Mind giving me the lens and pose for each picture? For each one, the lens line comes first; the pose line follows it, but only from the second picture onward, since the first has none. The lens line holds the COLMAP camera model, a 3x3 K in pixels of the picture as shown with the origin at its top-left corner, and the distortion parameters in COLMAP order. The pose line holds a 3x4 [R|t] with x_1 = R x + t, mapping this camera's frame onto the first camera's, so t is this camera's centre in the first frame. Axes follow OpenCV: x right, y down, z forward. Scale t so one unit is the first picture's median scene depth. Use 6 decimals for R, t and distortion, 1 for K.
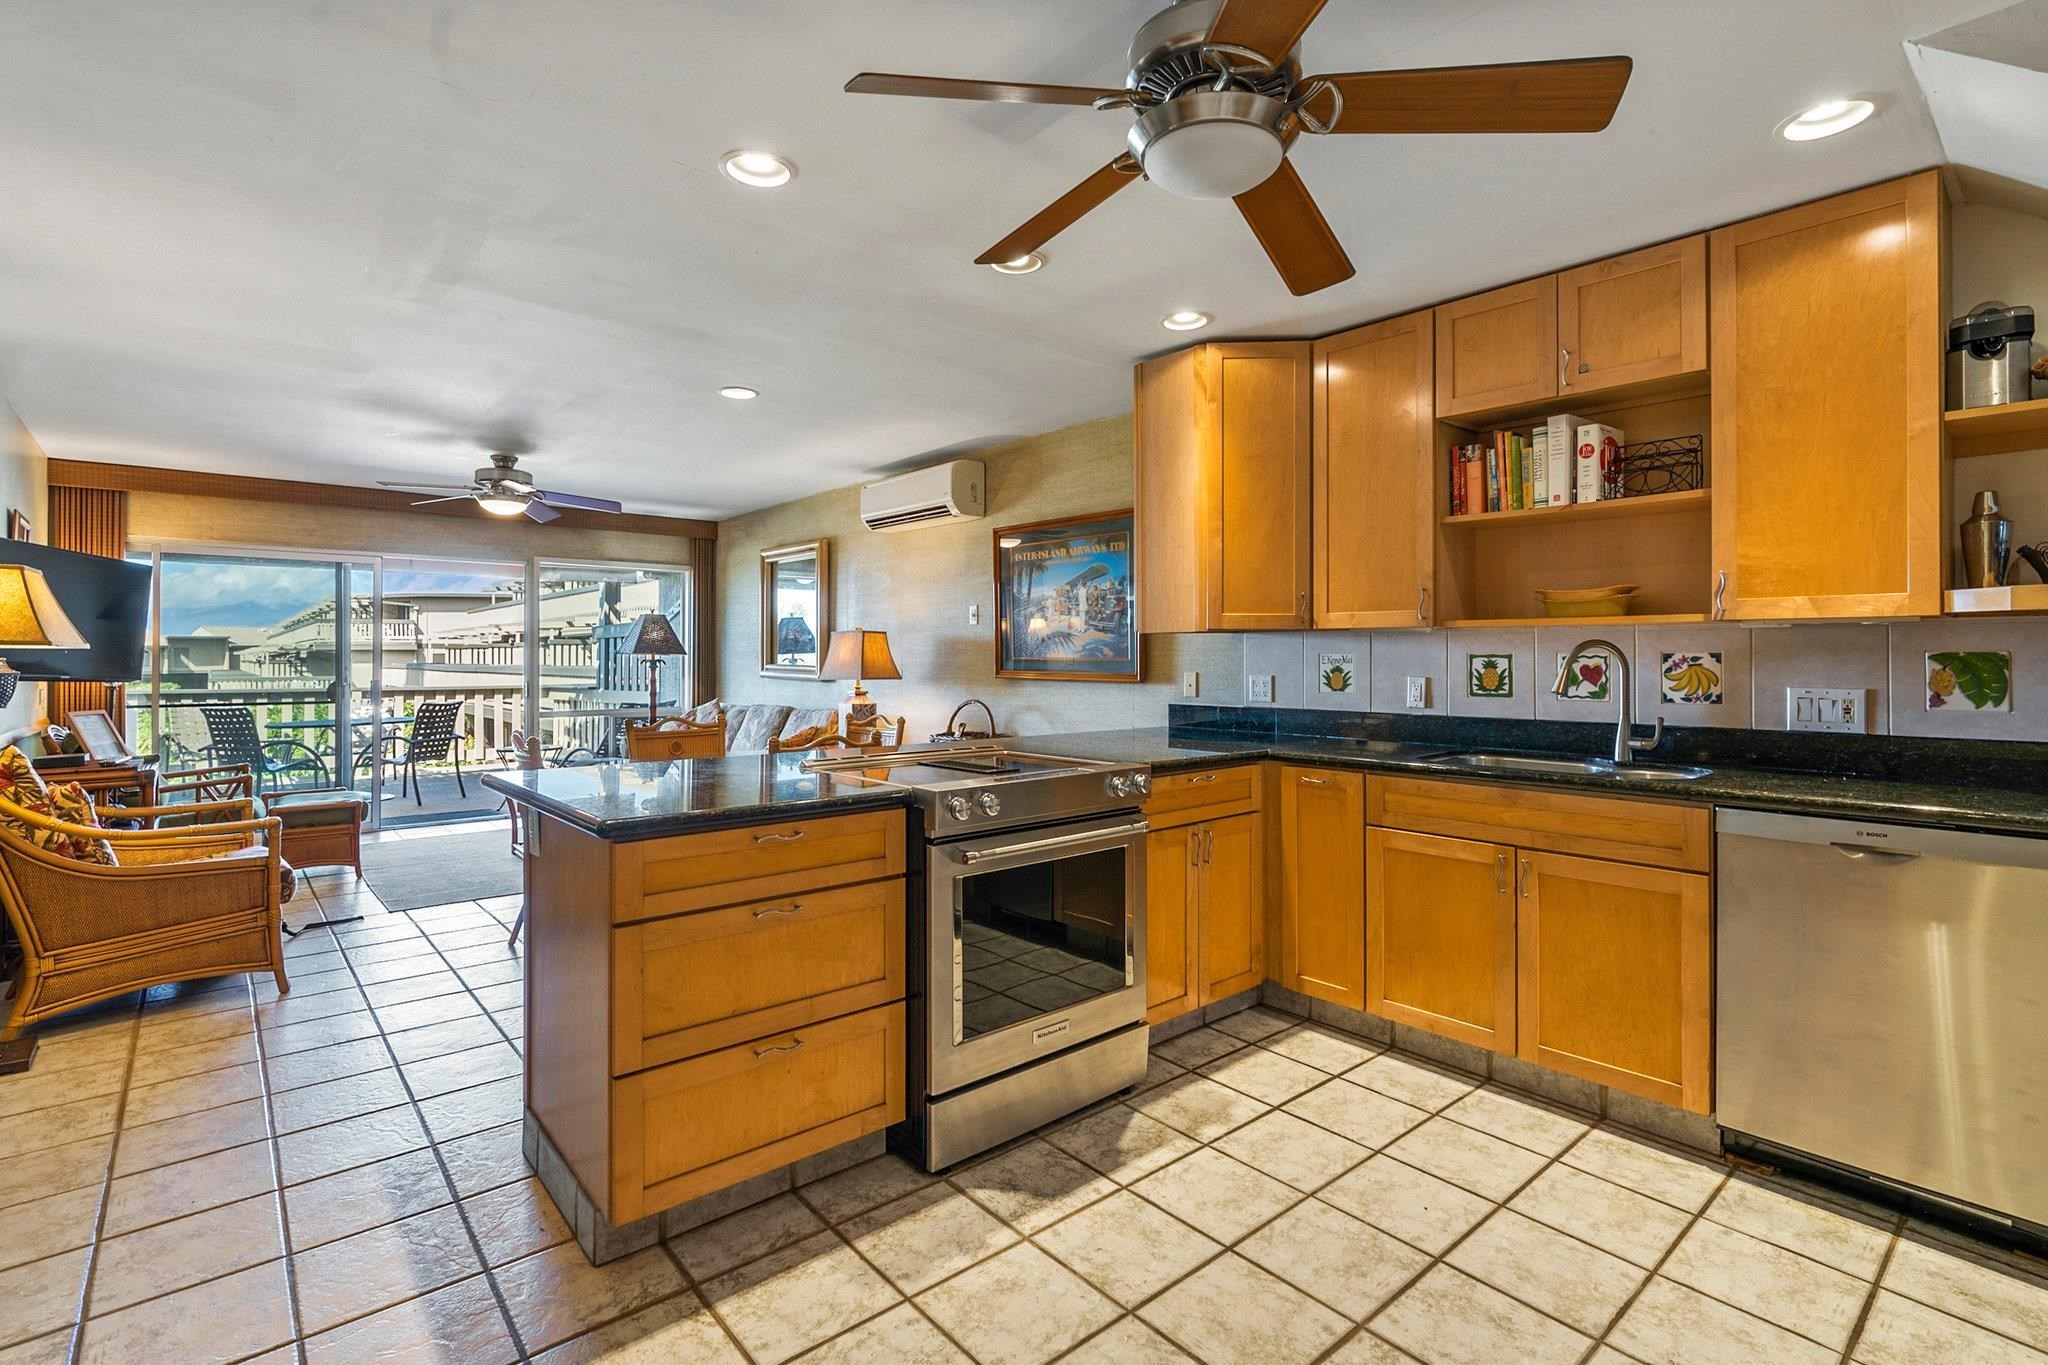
lens RADIAL K [[946.0, 0, 1026.3], [0, 946.0, 662.4], [0, 0, 1]] dist [-0.007780, 0.000808]
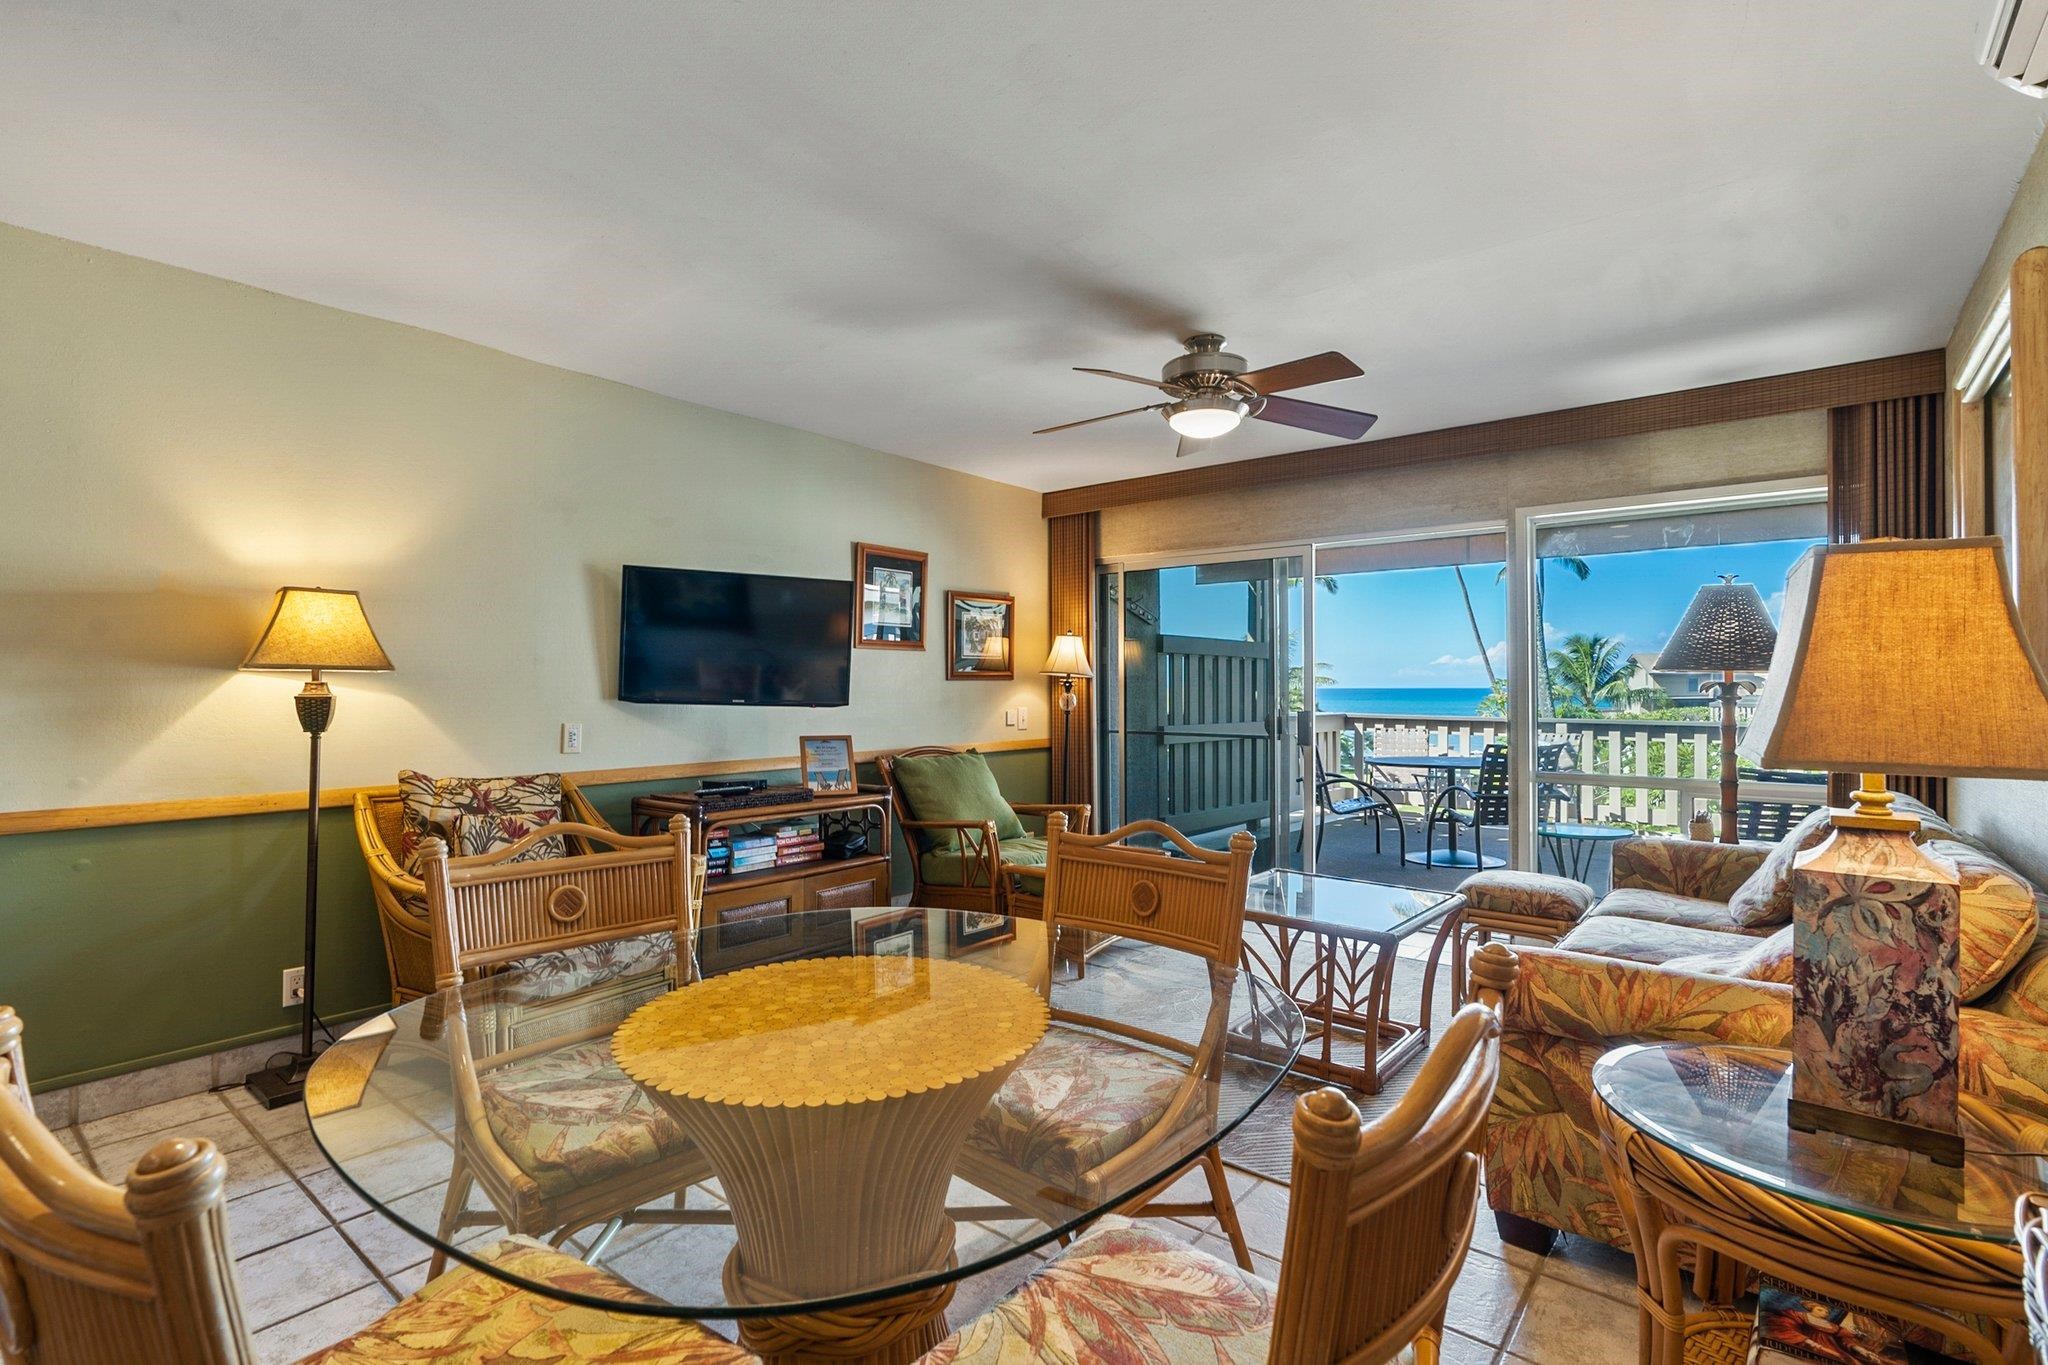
lens RADIAL K [[946.0, 0, 1023.5], [0, 946.0, 685.1], [0, 0, 1]] dist [-0.007780, 0.000808]
pose [[0.171388, -0.000645, -0.985203, 0.014283], [-0.001861, 0.999998, -0.000979, -0.001343], [0.985202, 0.002002, 0.171386, 0.894264]]
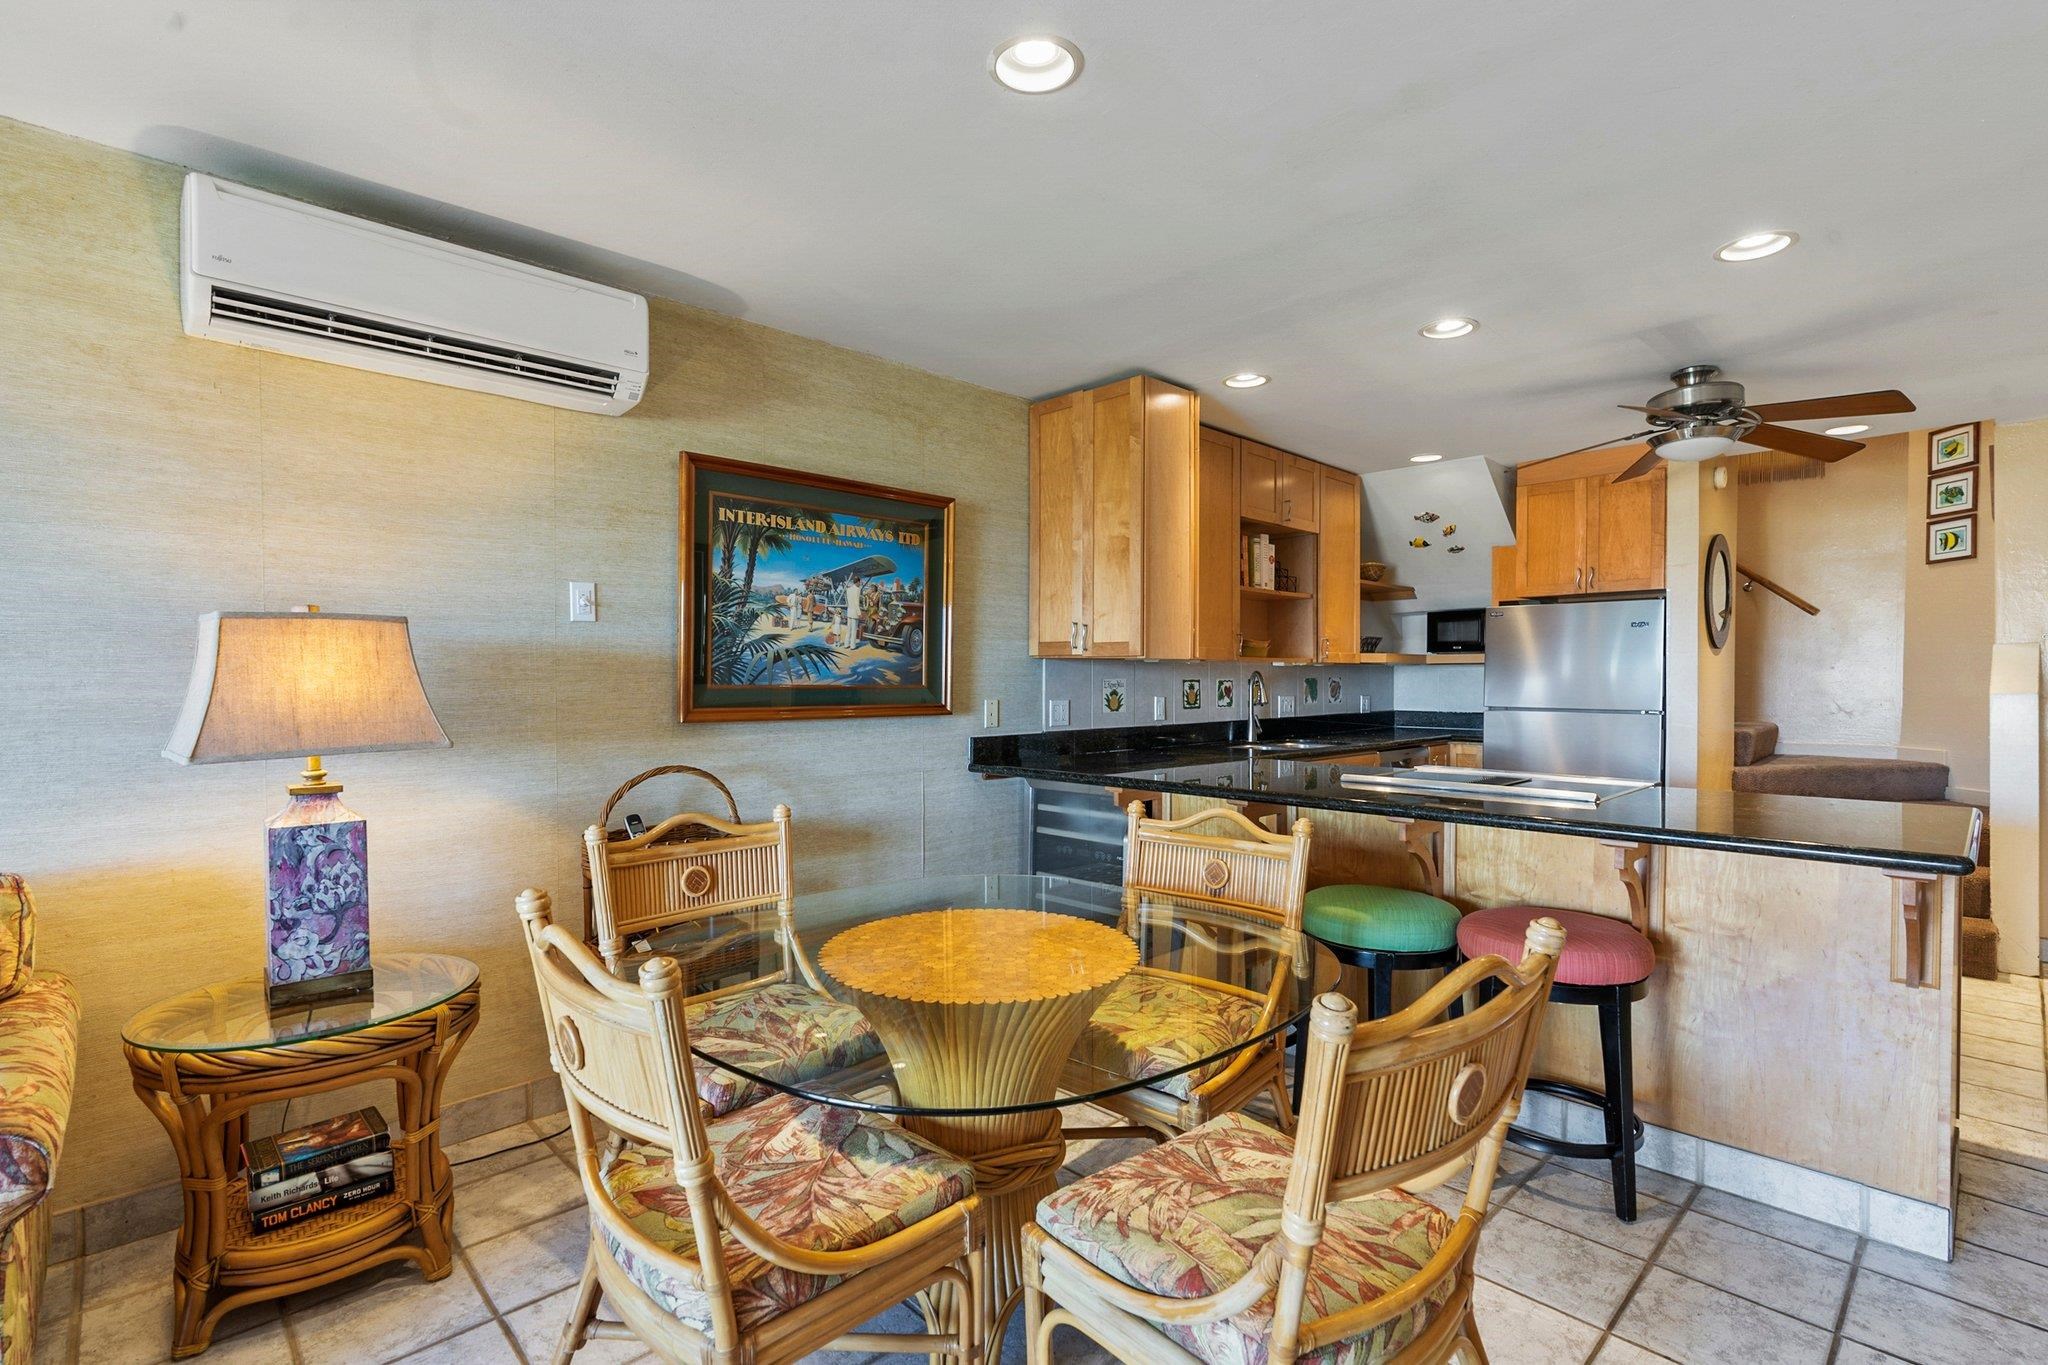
lens RADIAL K [[946.0, 0, 1011.1], [0, 946.0, 690.2], [0, 0, 1]] dist [-0.007780, 0.000808]
pose [[-0.037194, -0.012184, 0.999234, -0.644235], [0.008354, 0.999887, 0.012503, -0.008574], [-0.999273, 0.008812, -0.037088, 0.903650]]
